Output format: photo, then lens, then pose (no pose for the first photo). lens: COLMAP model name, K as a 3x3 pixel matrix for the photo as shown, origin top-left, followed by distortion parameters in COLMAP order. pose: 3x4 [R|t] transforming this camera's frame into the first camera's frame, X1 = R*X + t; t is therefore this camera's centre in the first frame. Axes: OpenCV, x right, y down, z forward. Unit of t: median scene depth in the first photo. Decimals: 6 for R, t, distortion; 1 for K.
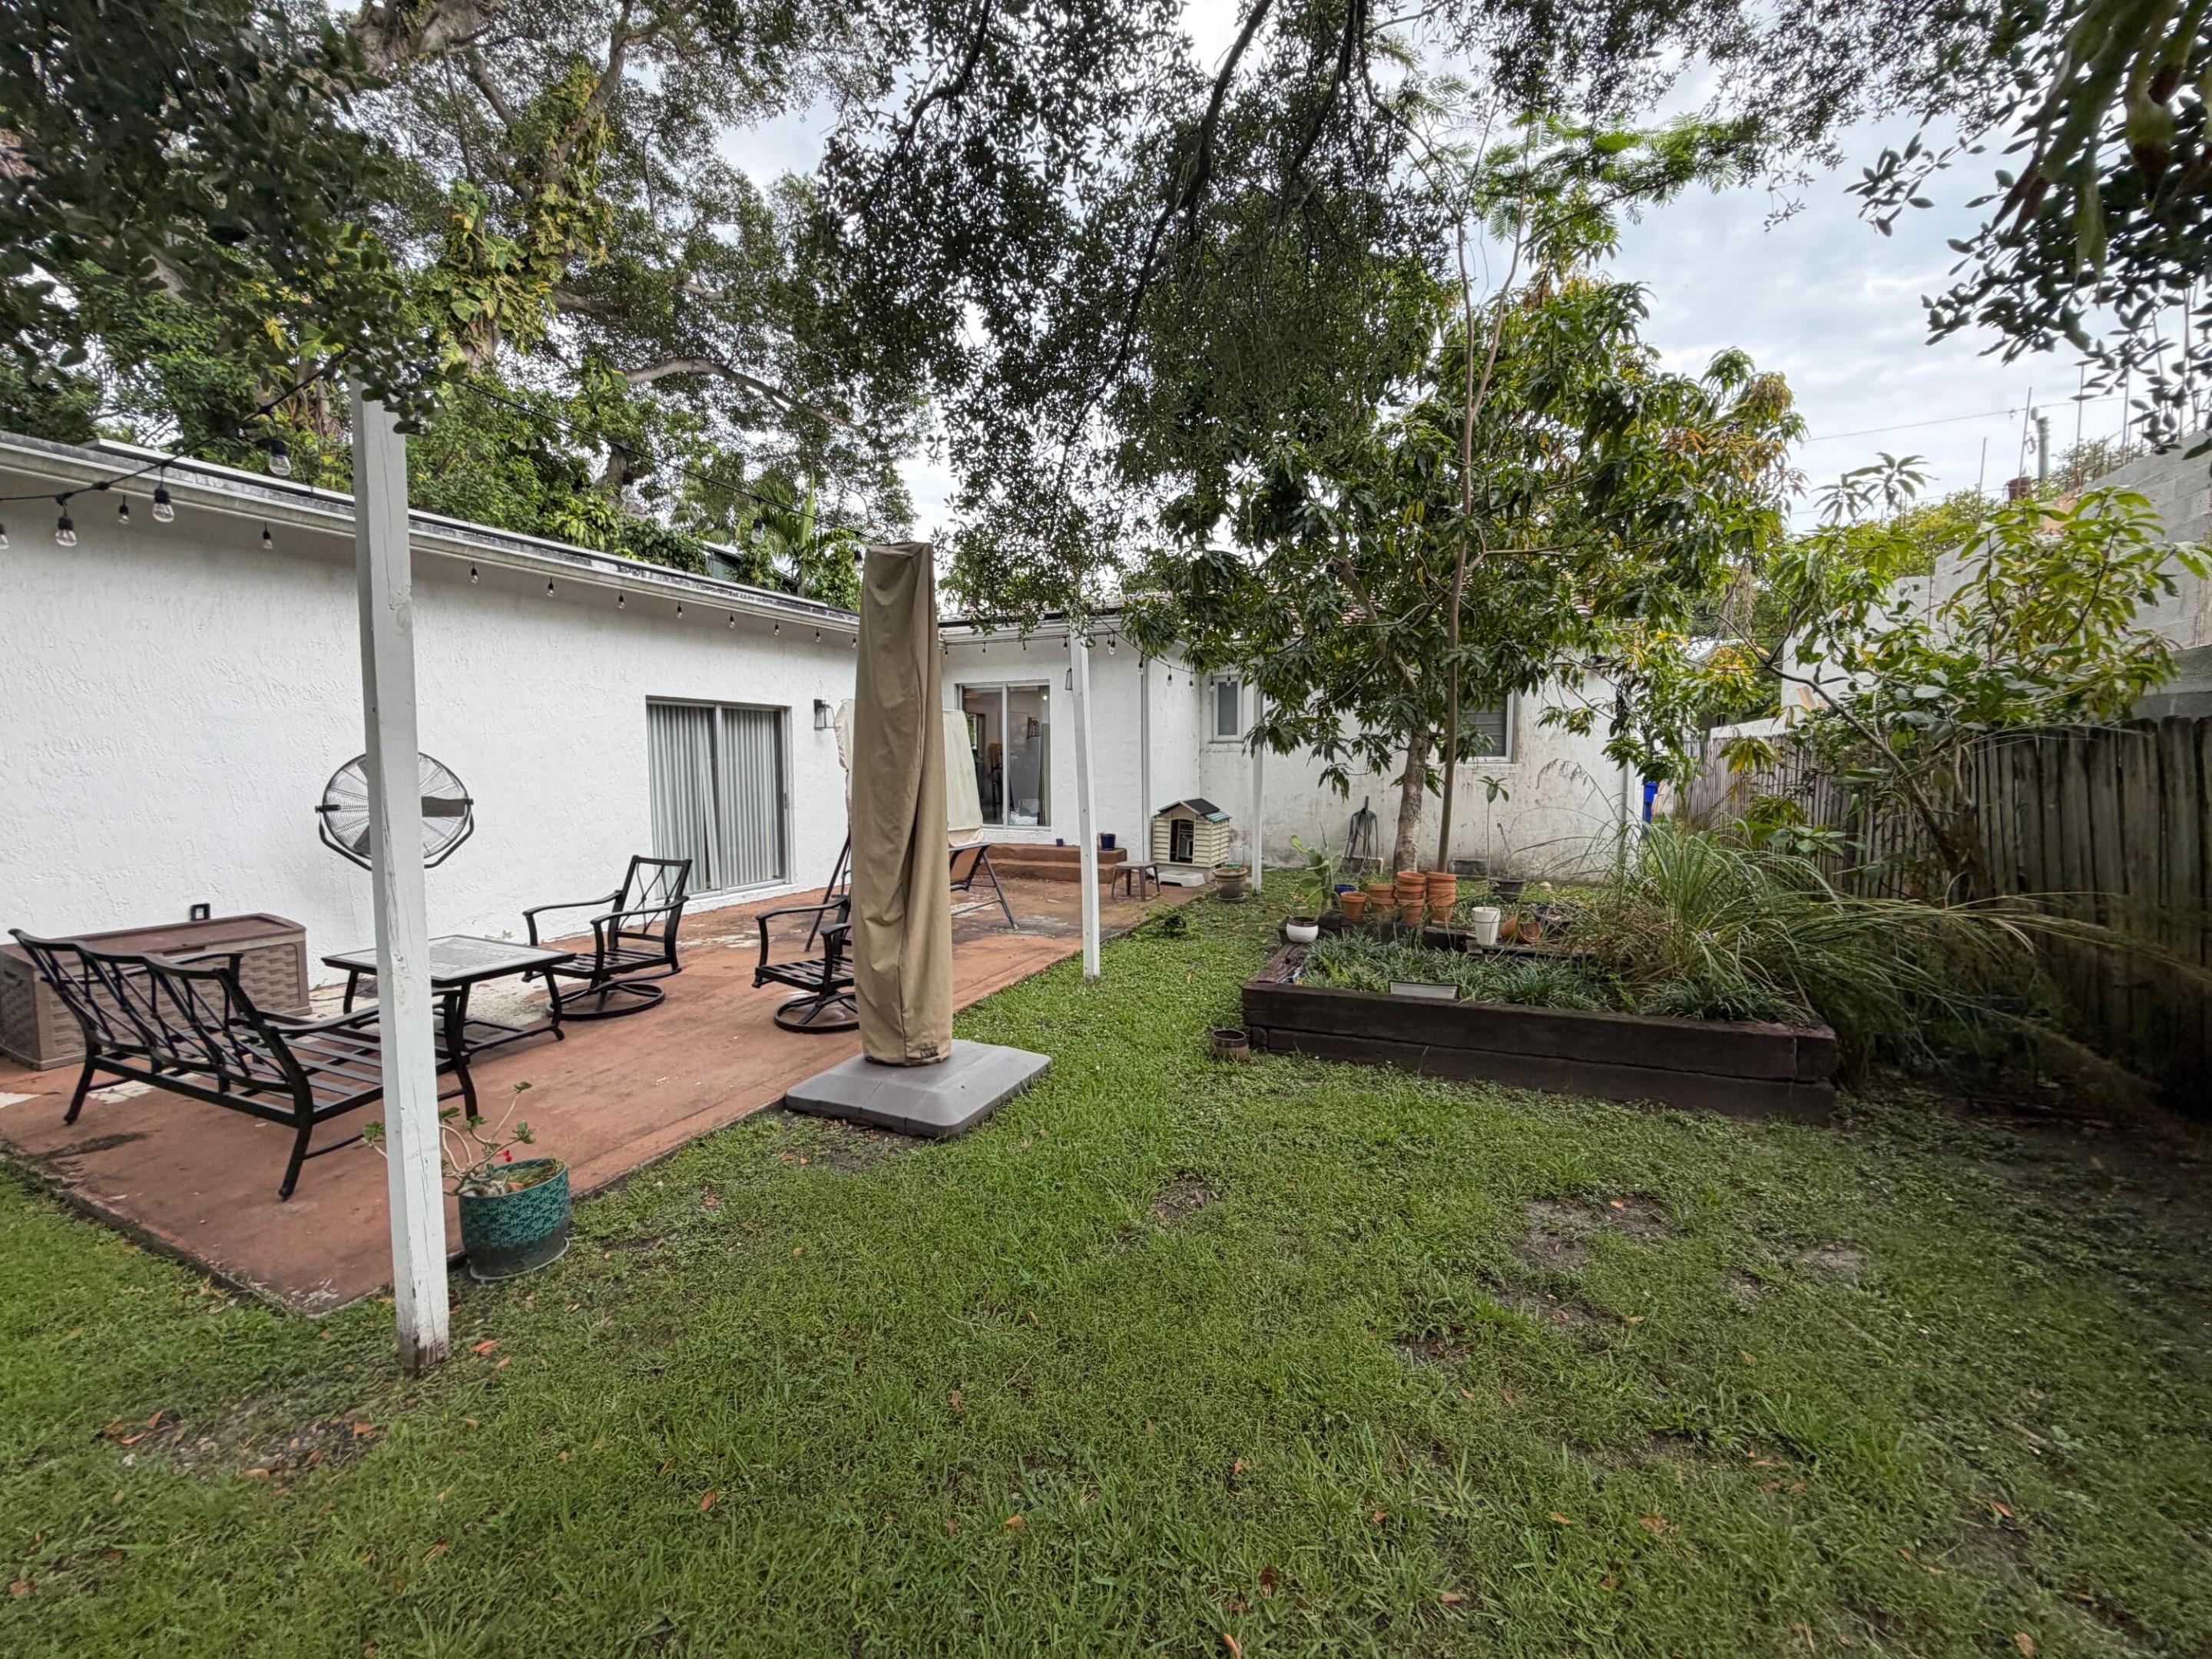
lens RADIAL K [[879.2, 0, 1099.0], [0, 879.2, 826.0], [0, 0, 1]] dist [-0.000693, -0.000240]
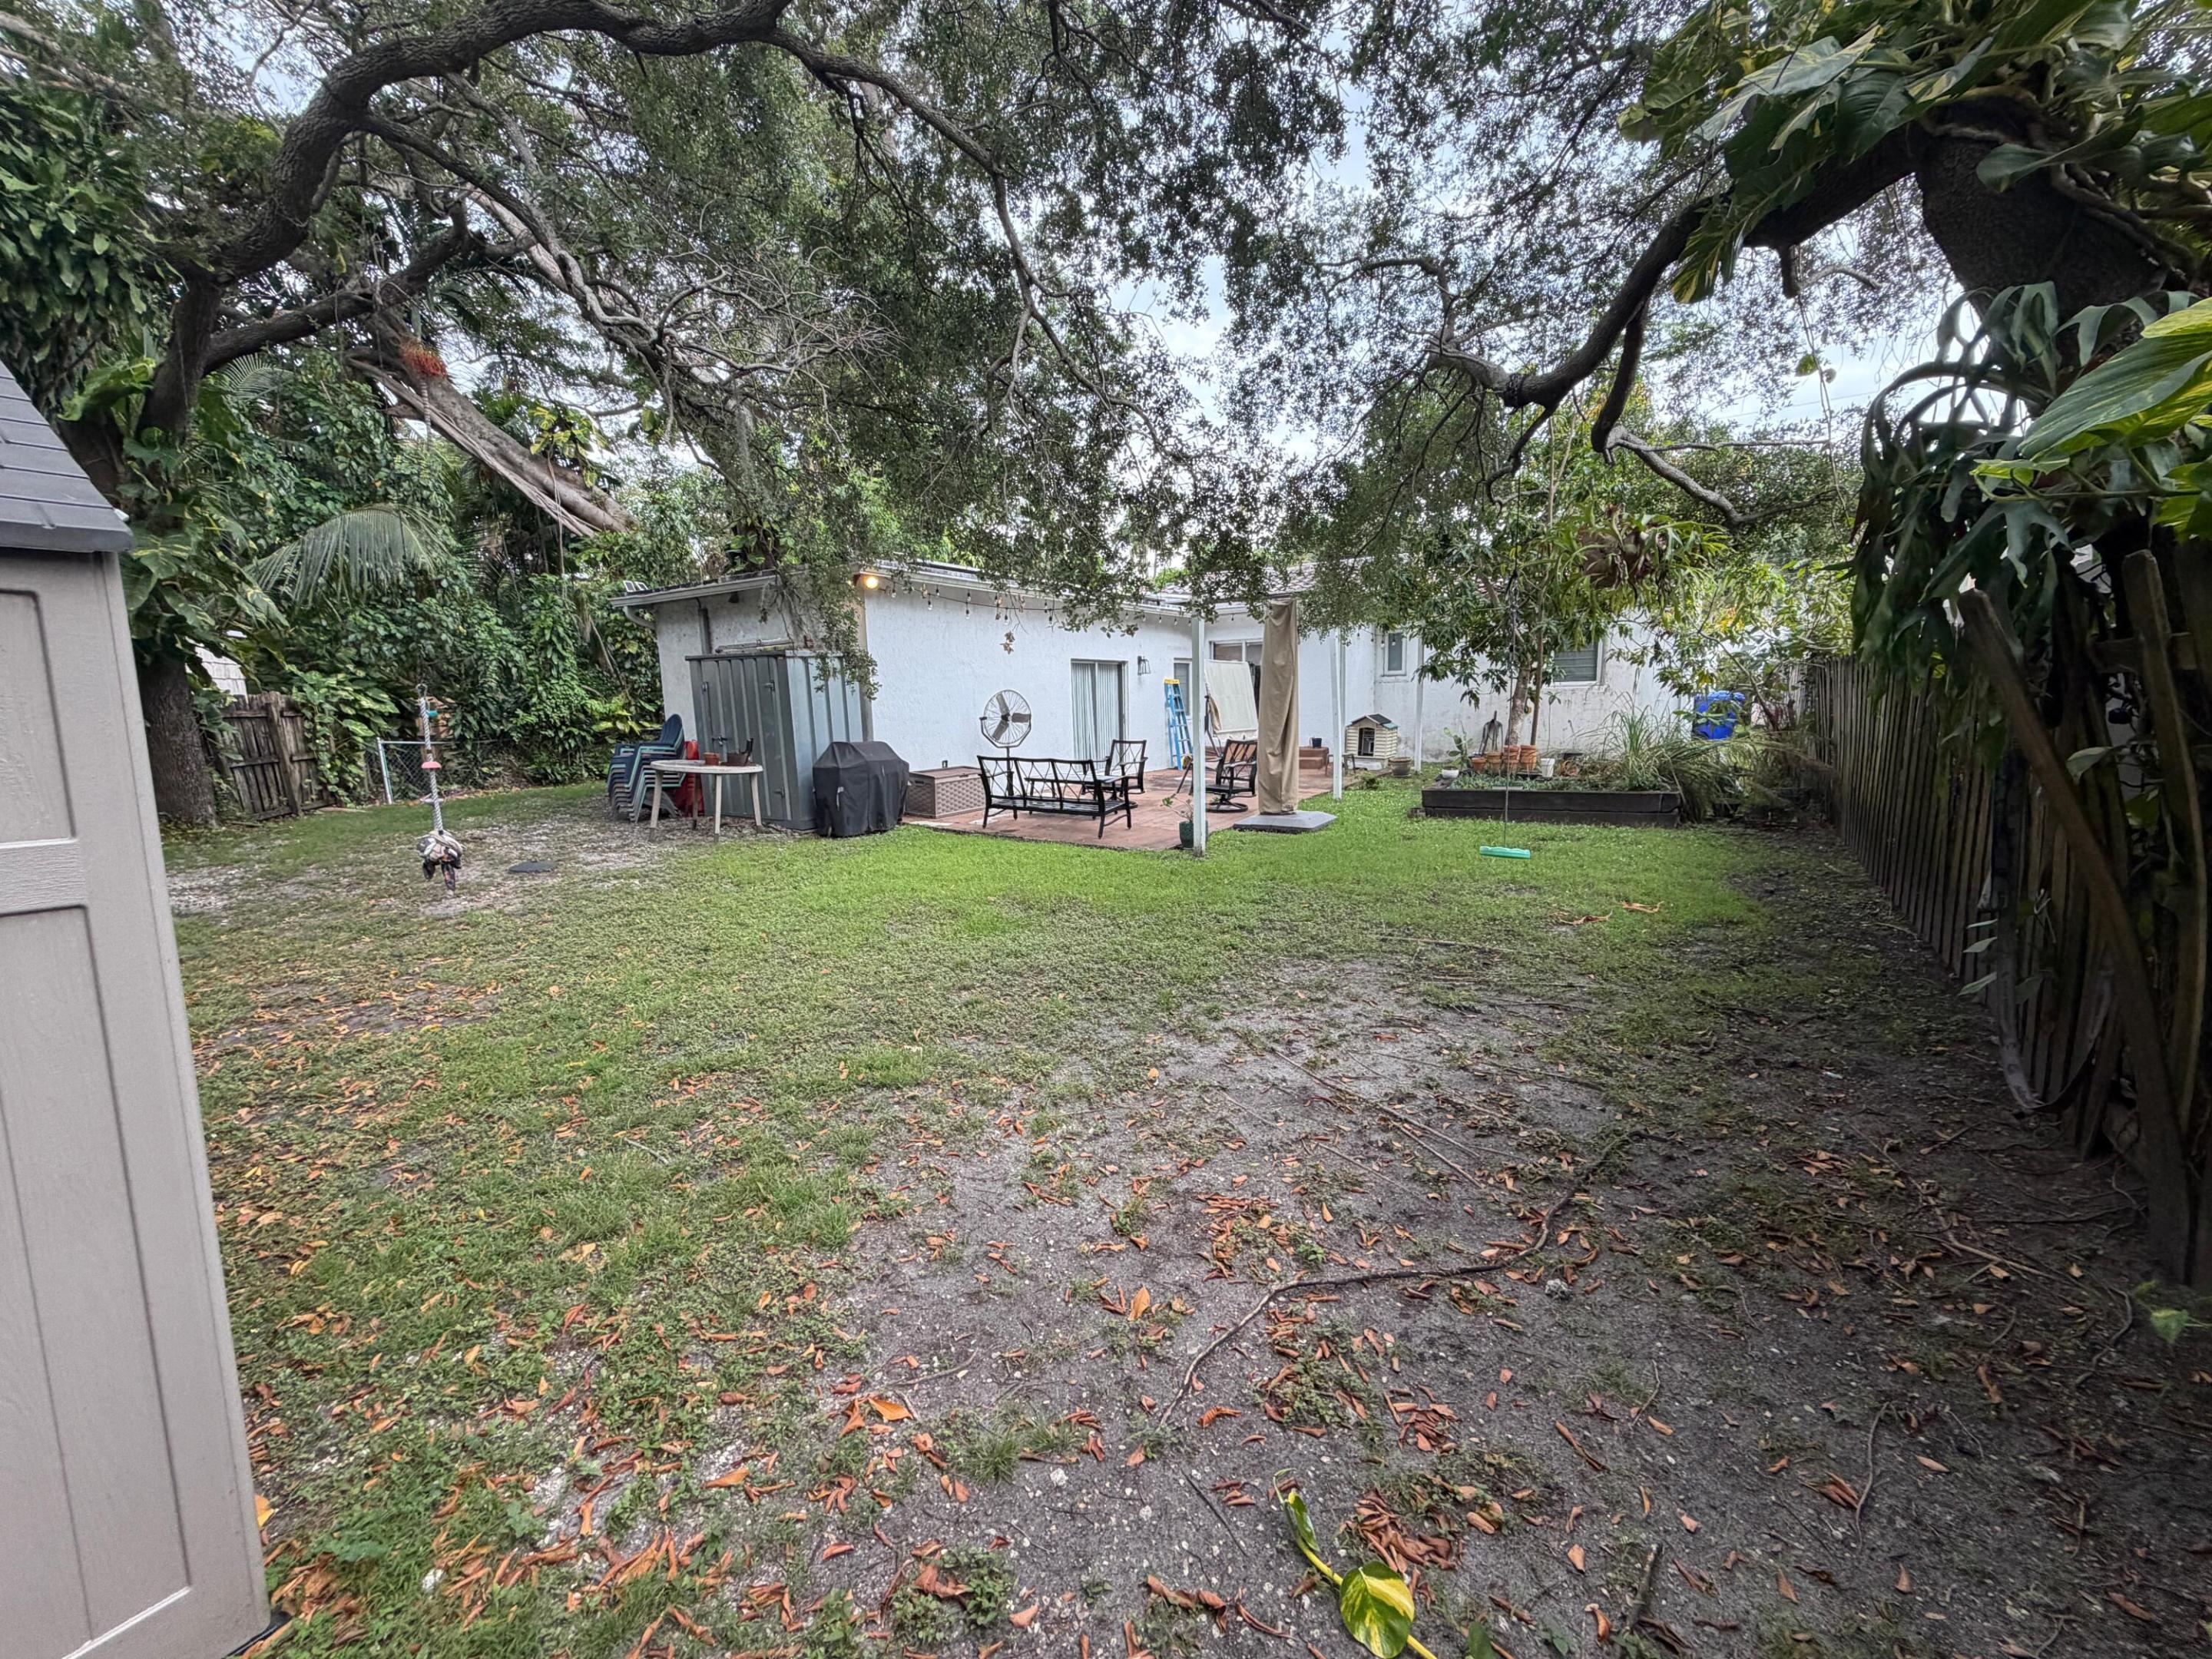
lens RADIAL K [[892.6, 0, 1104.2], [0, 892.6, 818.9], [0, 0, 1]] dist [0.000613, -0.000020]
pose [[0.990672, -0.001208, -0.136259, -0.174635], [0.009788, 0.998008, 0.062316, 0.059379], [0.135913, -0.063069, 0.988711, -0.720219]]
